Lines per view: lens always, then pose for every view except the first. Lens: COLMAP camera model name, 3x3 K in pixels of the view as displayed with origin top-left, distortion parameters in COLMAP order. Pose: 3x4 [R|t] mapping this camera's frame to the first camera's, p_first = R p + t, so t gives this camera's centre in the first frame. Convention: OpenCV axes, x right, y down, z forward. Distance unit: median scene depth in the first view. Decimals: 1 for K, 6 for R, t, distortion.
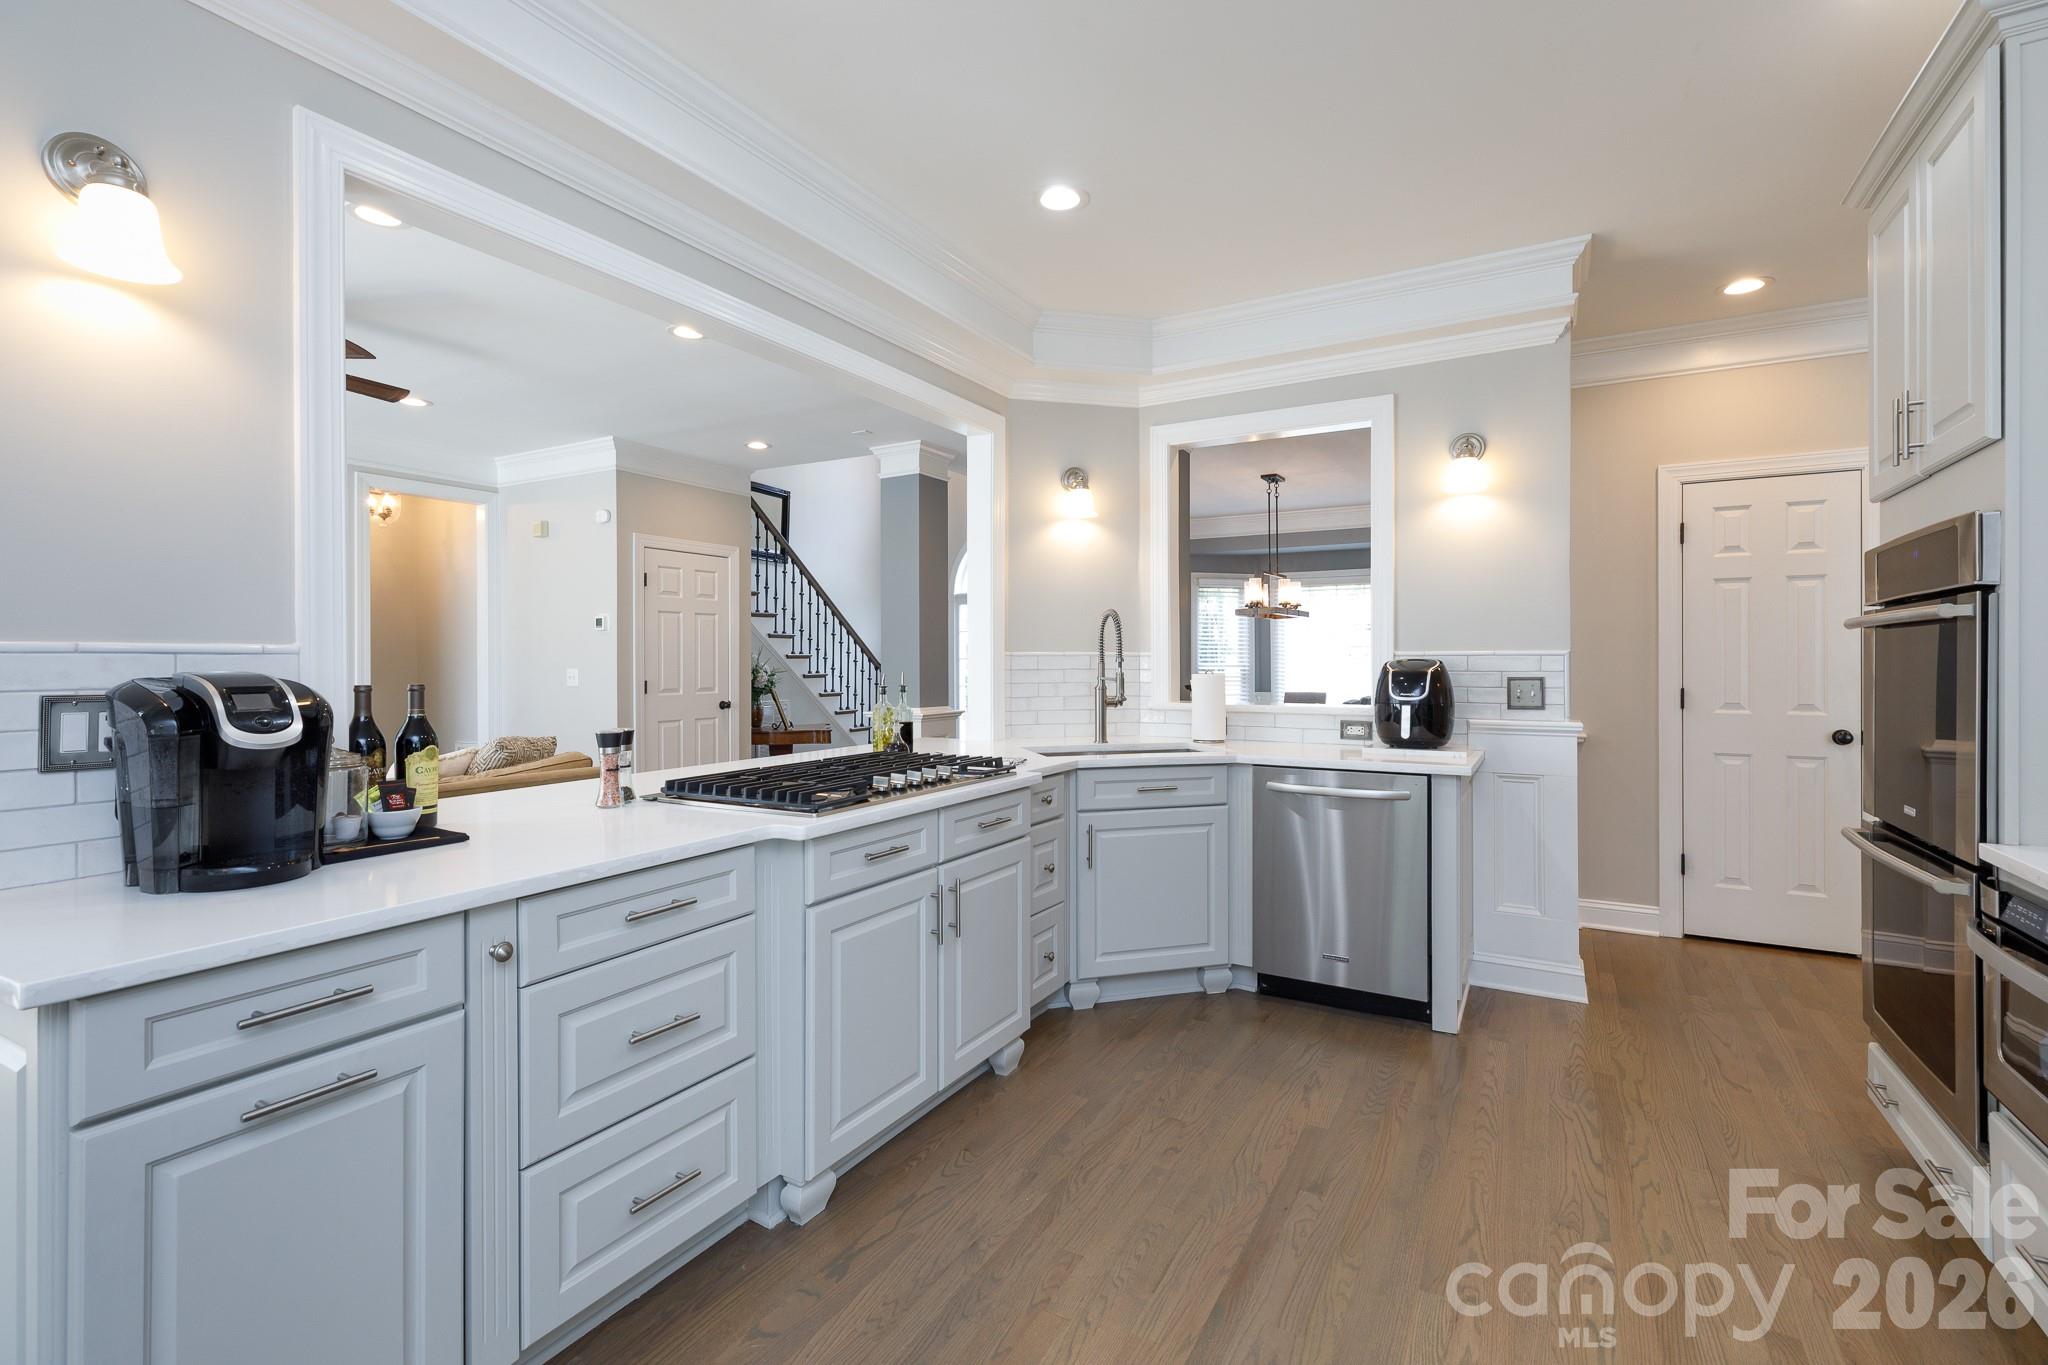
lens RADIAL K [[921.4, 0, 1025.3], [0, 921.4, 666.1], [0, 0, 1]] dist [0.005425, 0.000219]
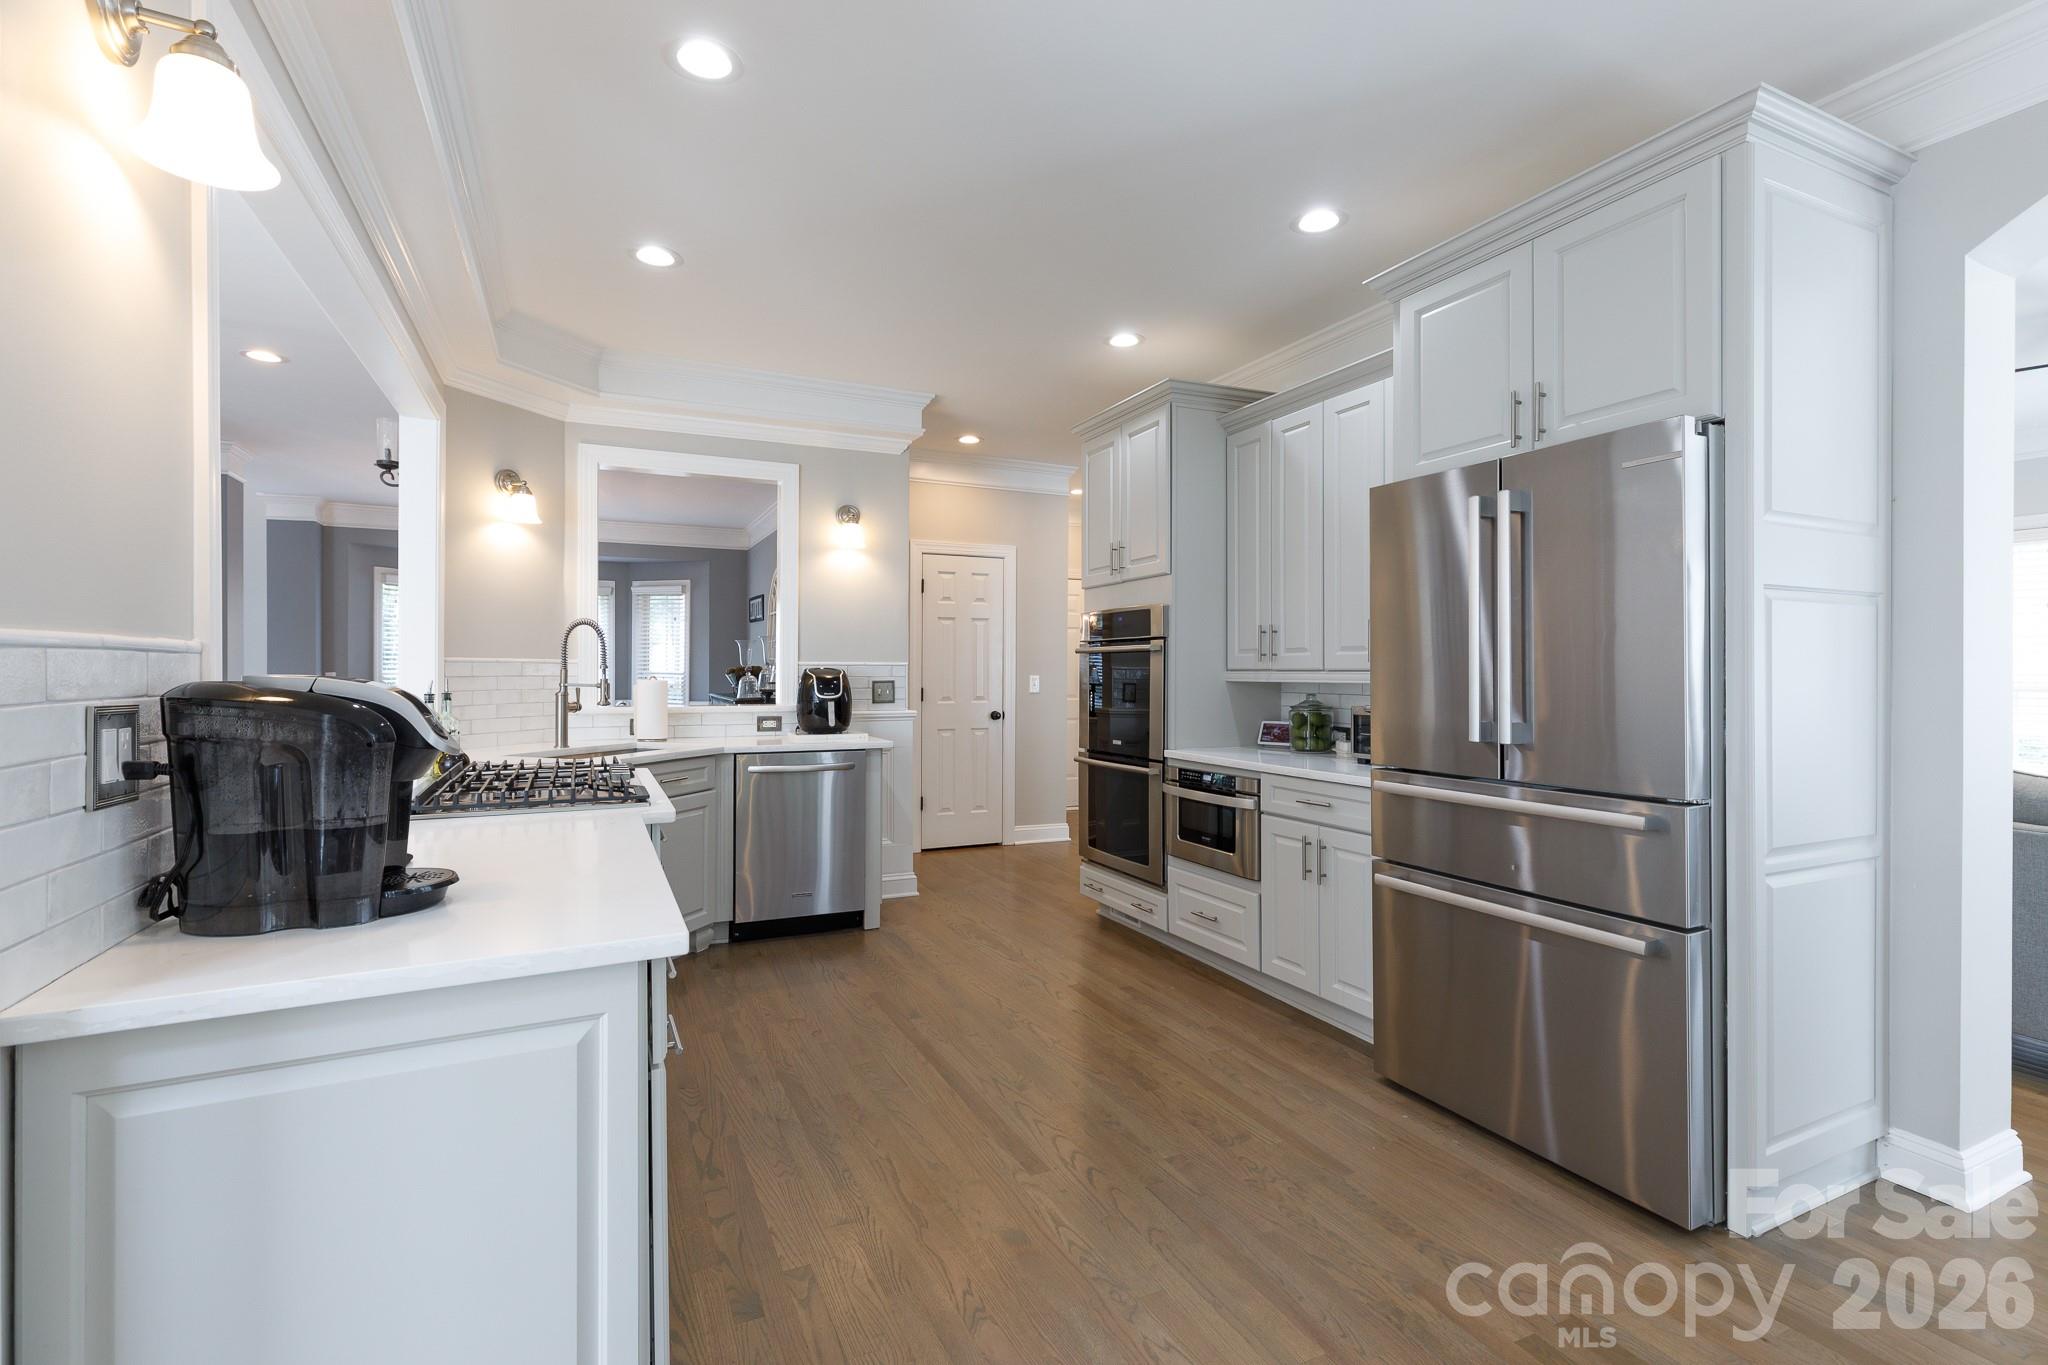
lens RADIAL K [[926.0, 0, 1026.4], [0, 926.0, 675.7], [0, 0, 1]] dist [-0.000257, -0.000031]
pose [[0.572006, -0.001241, 0.820249, -0.532576], [0.000233, 0.999999, 0.001350, 0.002379], [-0.820250, -0.000581, 0.572006, -0.014826]]
